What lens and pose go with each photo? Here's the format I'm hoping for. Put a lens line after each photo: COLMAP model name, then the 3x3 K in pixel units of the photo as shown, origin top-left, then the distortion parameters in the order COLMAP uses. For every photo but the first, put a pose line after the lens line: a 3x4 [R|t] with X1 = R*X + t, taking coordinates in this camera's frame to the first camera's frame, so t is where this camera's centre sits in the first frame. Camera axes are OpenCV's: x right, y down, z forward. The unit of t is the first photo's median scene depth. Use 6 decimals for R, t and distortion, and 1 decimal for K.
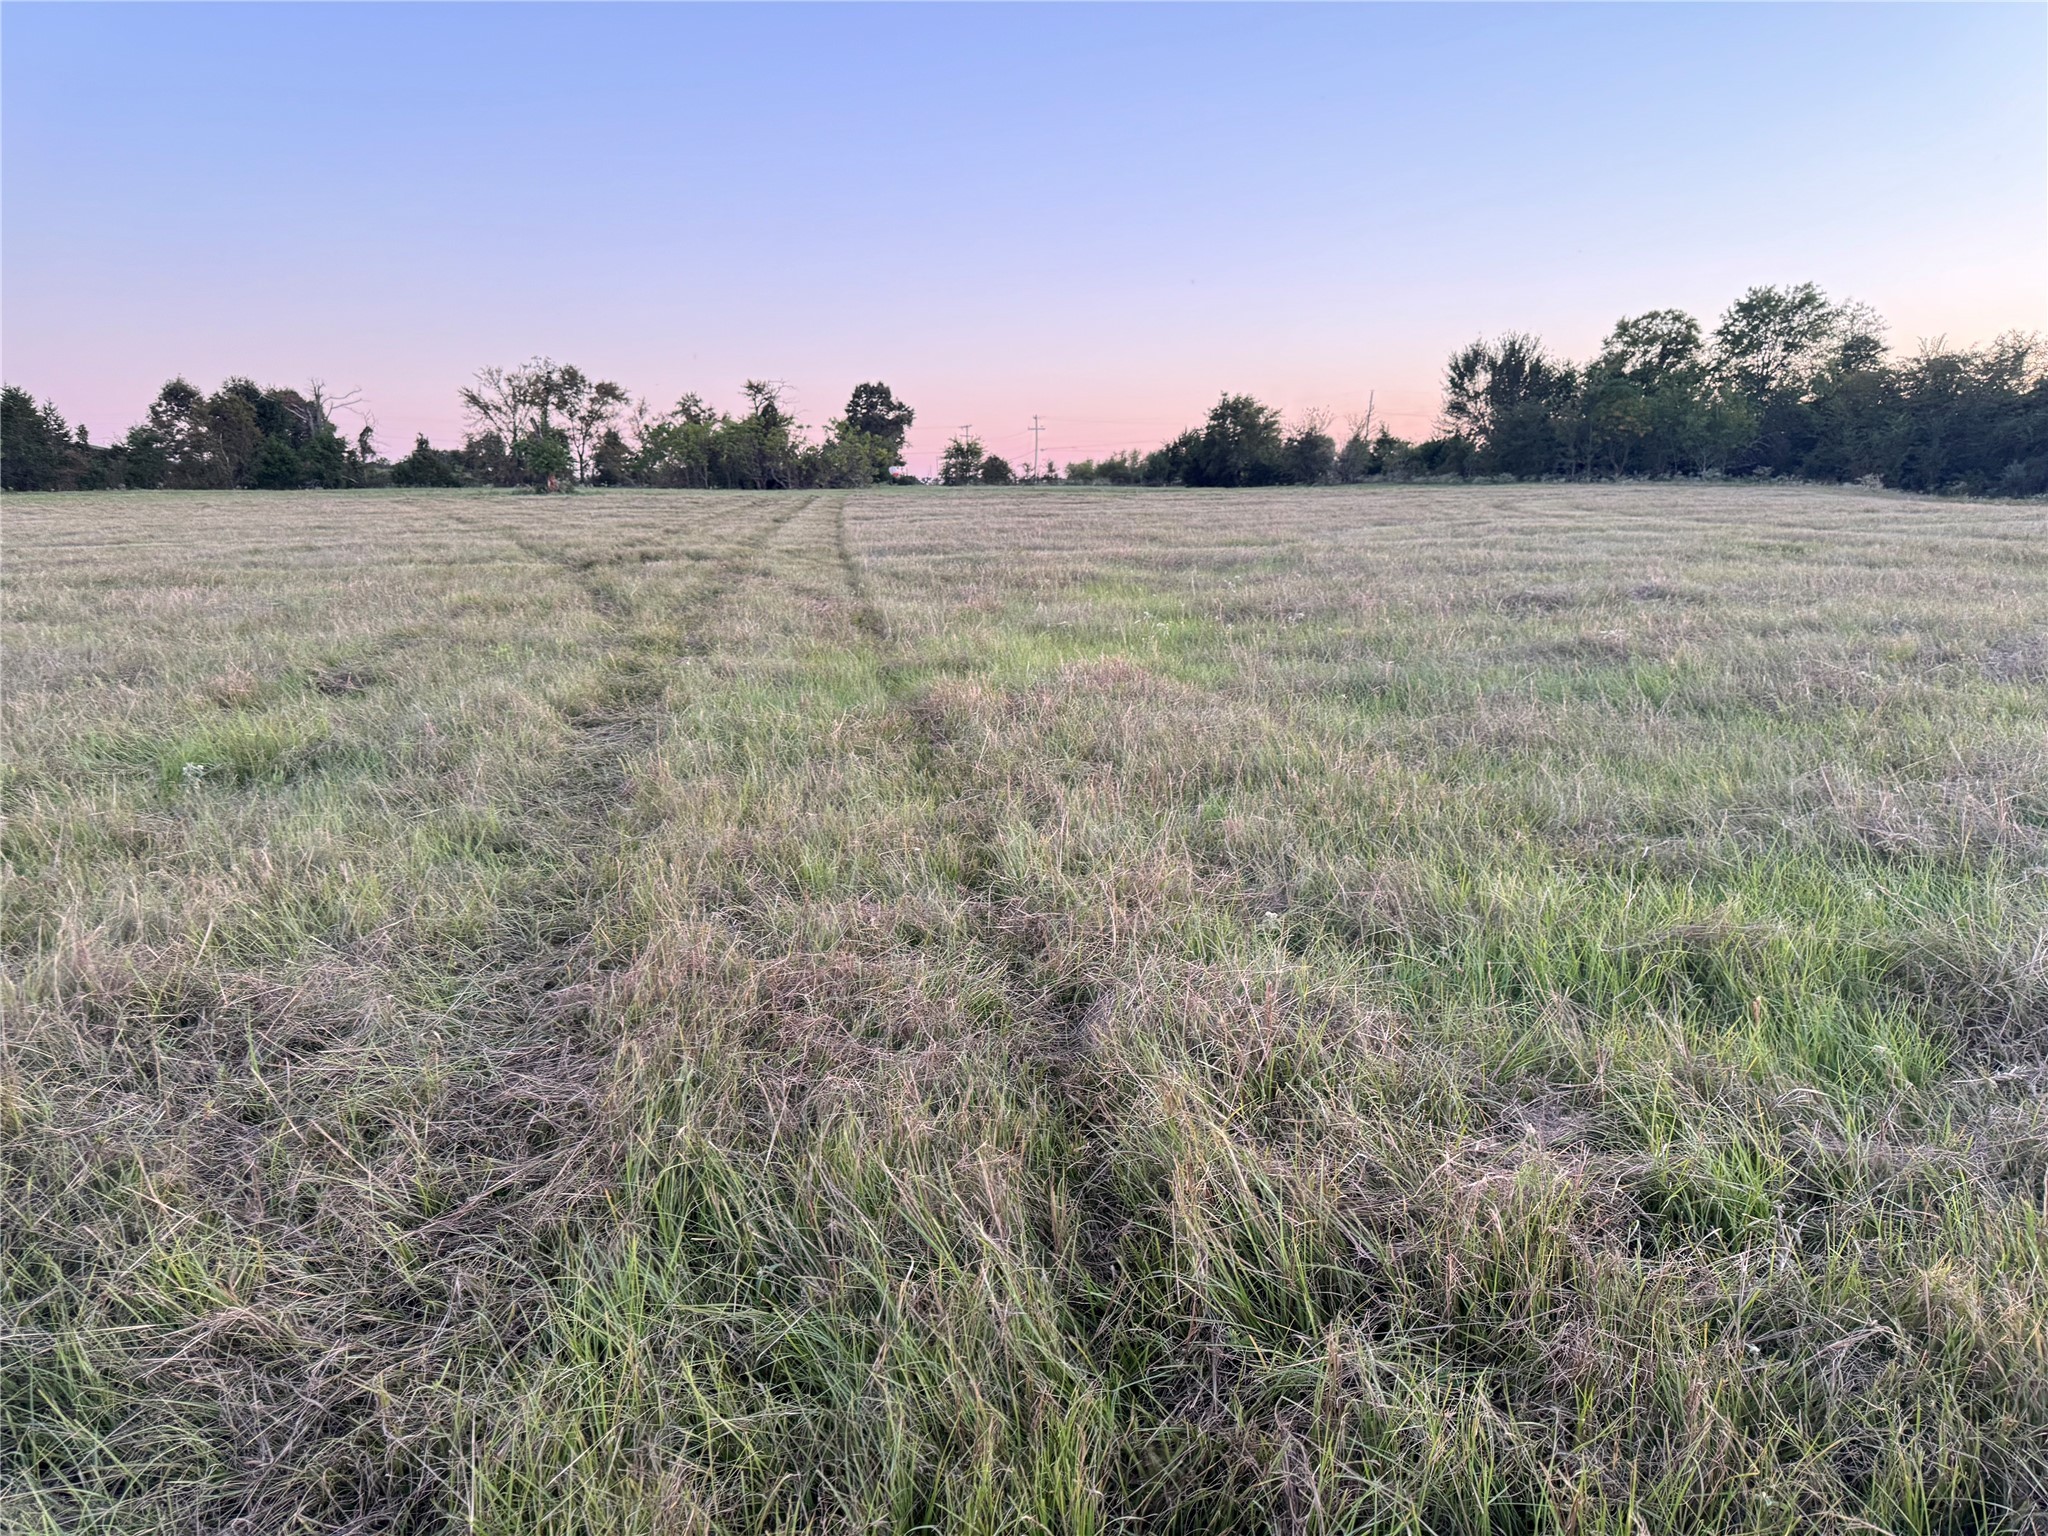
lens RADIAL K [[1422.5, 0, 1027.5], [0, 1422.5, 769.2], [0, 0, 1]] dist [0.109574, -0.161343]
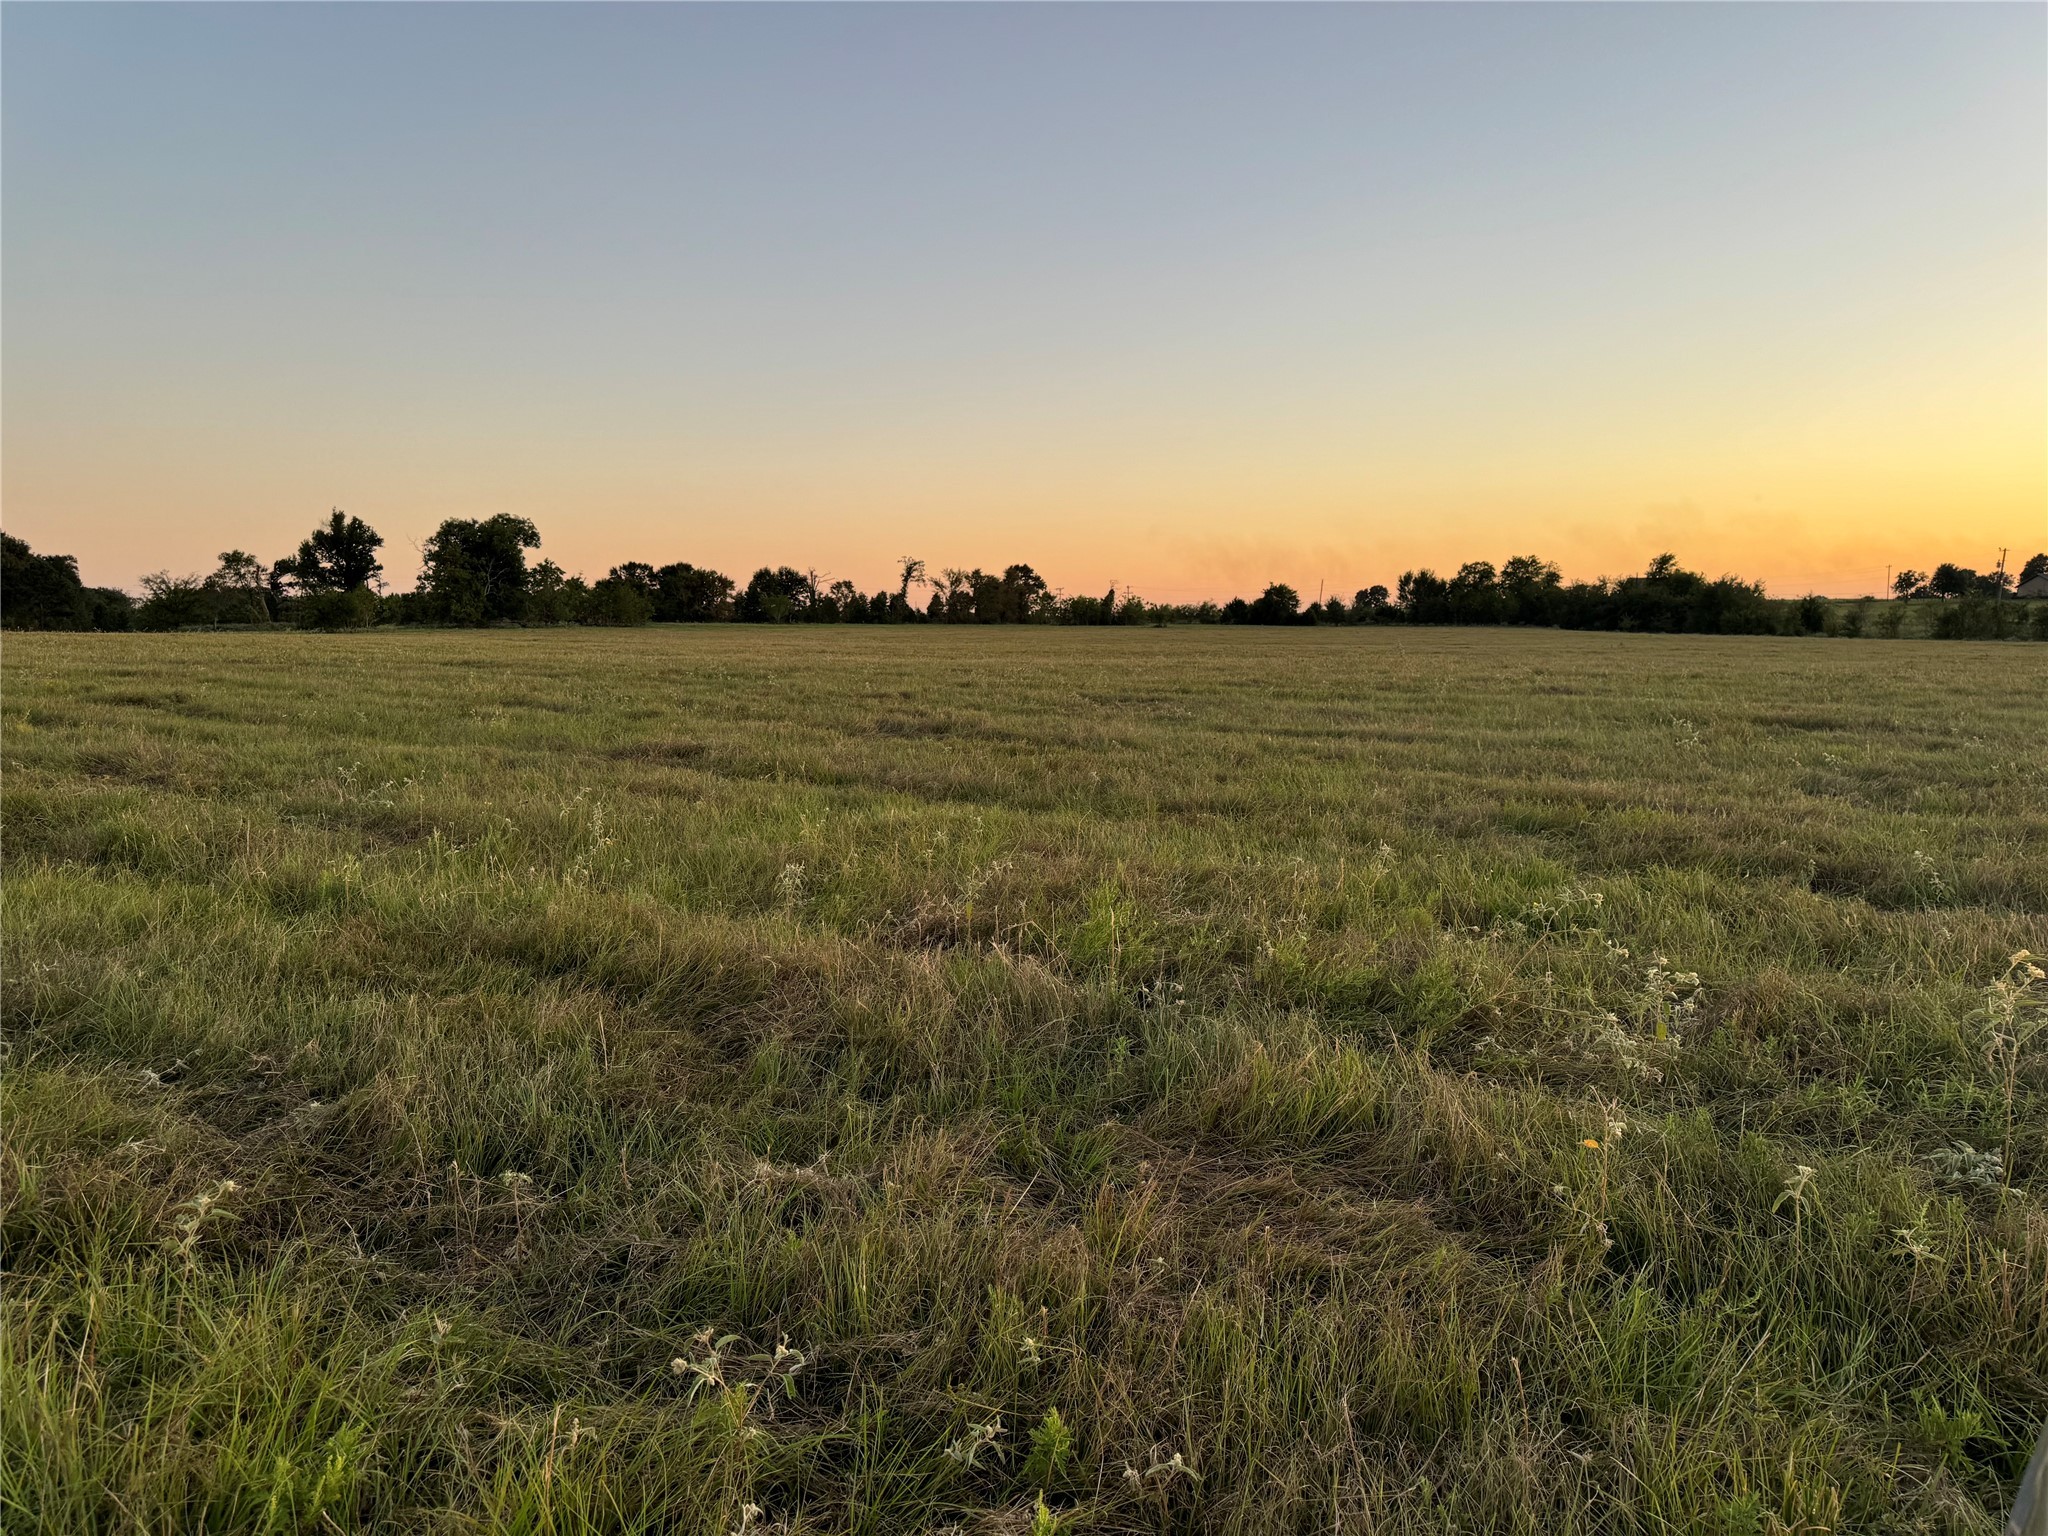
lens RADIAL K [[1422.5, 0, 1027.5], [0, 1422.5, 769.2], [0, 0, 1]] dist [0.109574, -0.161343]
pose [[0.989127, -0.002968, 0.147033, -0.724782], [0.016902, 0.995466, -0.093607, 0.274091], [-0.146089, 0.095074, 0.984692, -1.348962]]
